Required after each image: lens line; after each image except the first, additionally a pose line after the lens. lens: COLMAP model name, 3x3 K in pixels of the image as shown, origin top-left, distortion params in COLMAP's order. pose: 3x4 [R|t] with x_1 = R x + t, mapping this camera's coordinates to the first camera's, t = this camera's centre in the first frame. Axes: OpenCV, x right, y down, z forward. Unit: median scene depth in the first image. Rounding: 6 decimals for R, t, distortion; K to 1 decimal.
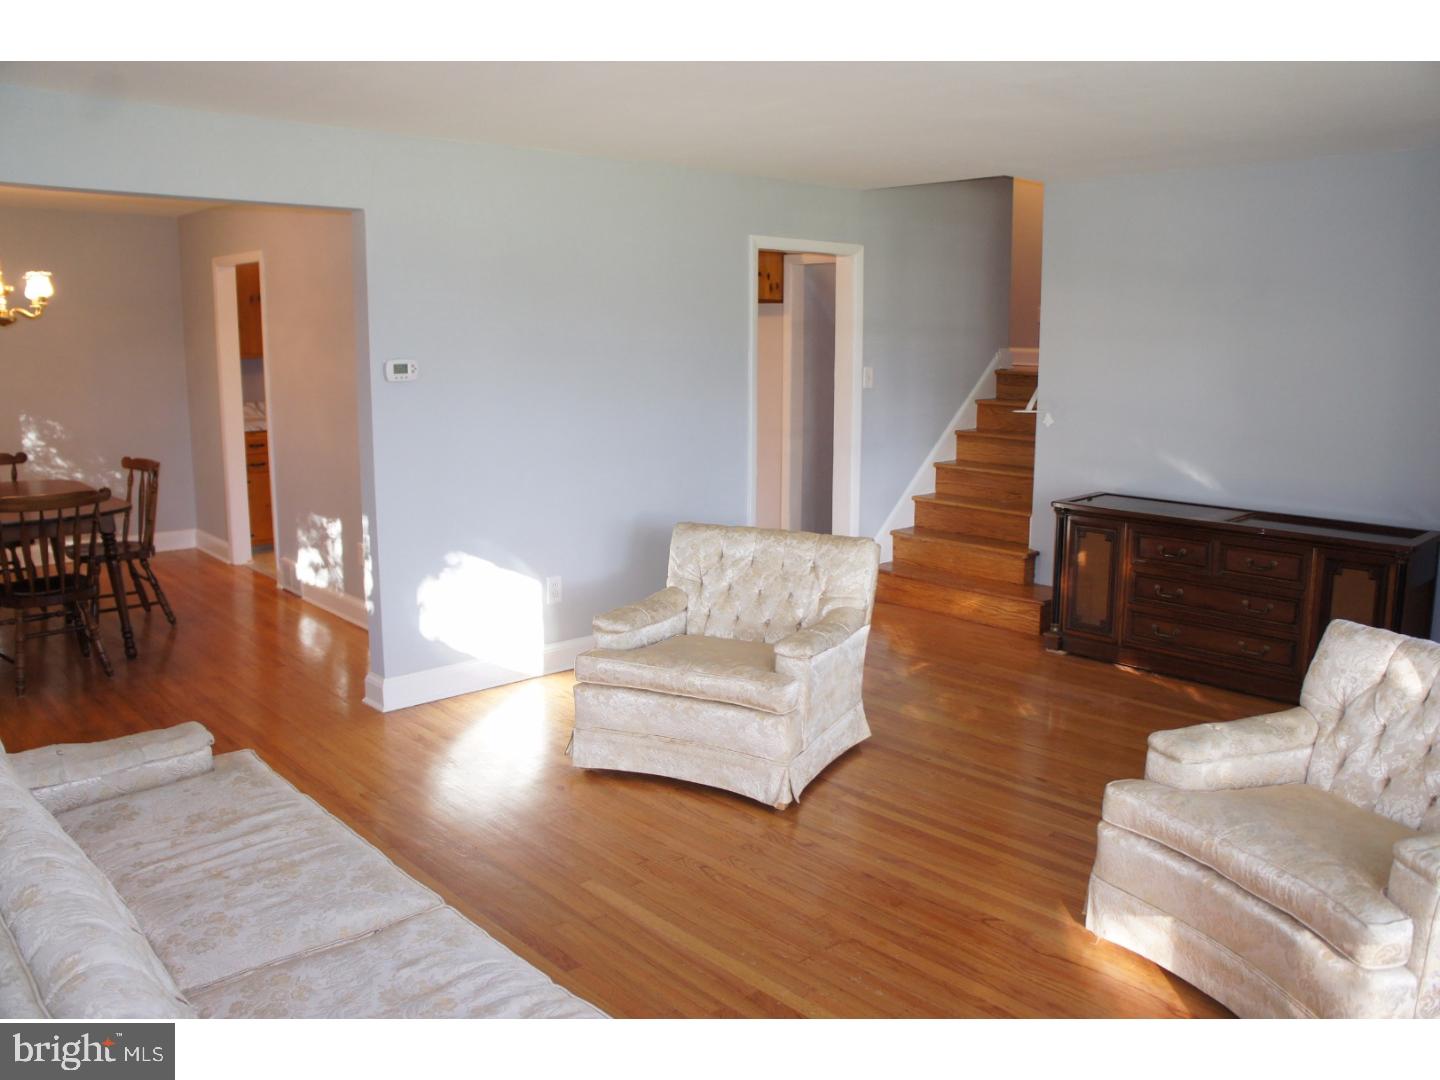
lens RADIAL K [[1217.0, 0, 766.7], [0, 1217.0, 540.2], [0, 0, 1]] dist [-0.074391, 0.005206]
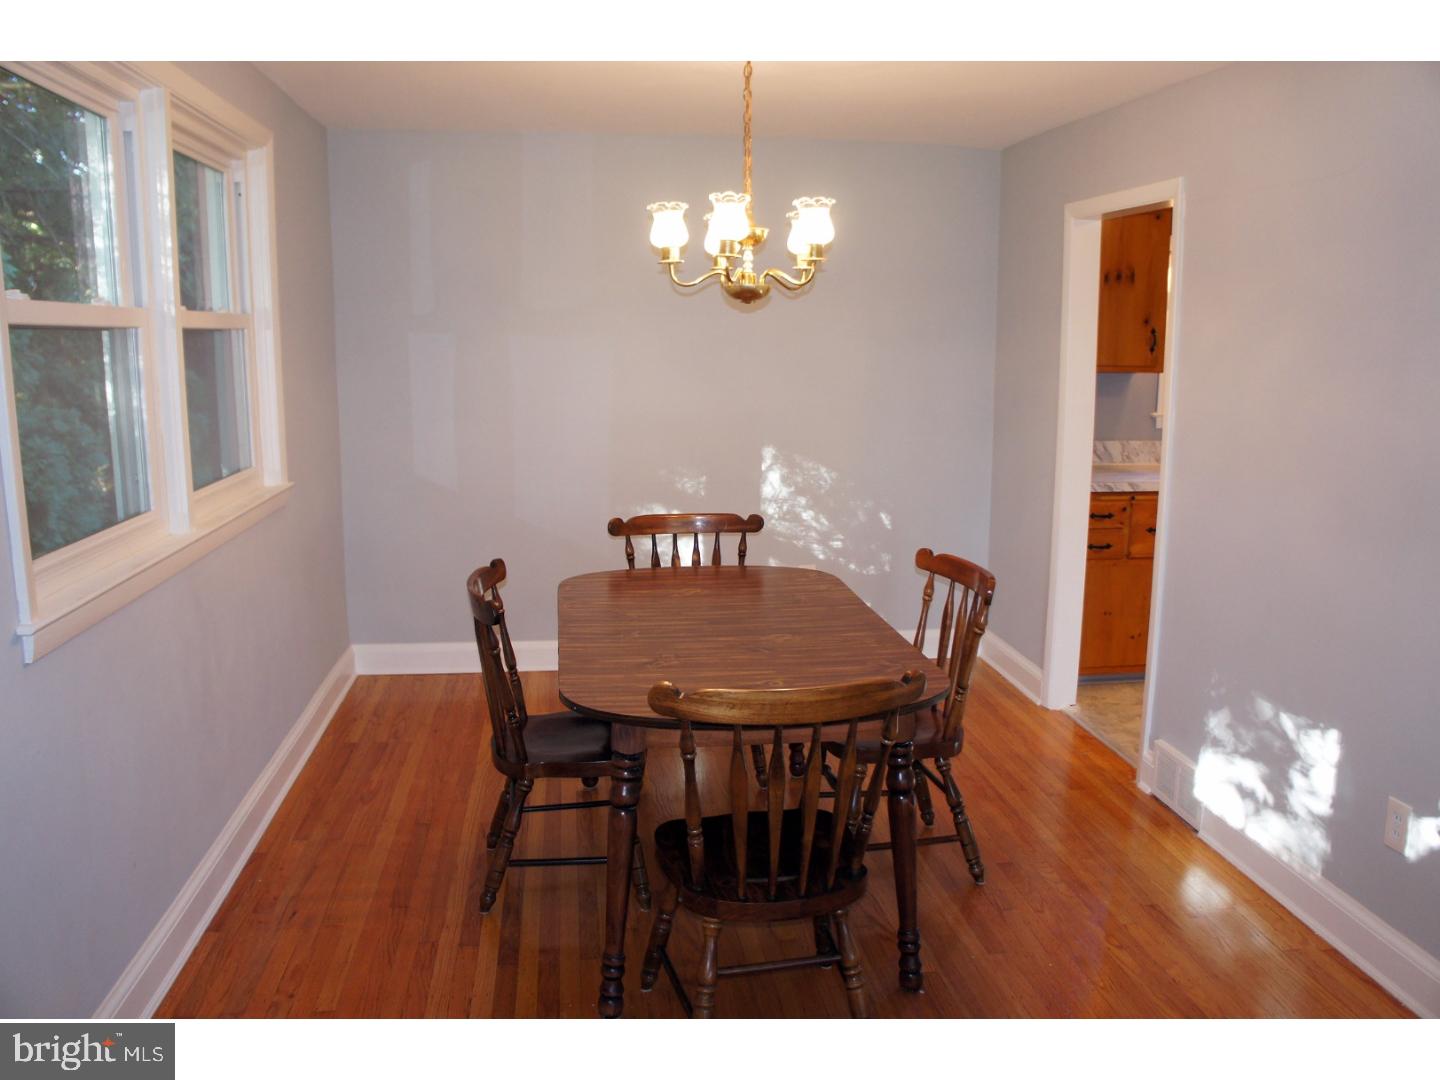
lens RADIAL K [[1217.0, 0, 766.7], [0, 1217.0, 540.2], [0, 0, 1]] dist [-0.074391, 0.005206]
pose [[0.845033, 0.101066, -0.525076, -0.296343], [-0.103223, 0.994337, 0.025267, -0.077557], [0.524656, 0.032848, 0.850680, 0.470839]]
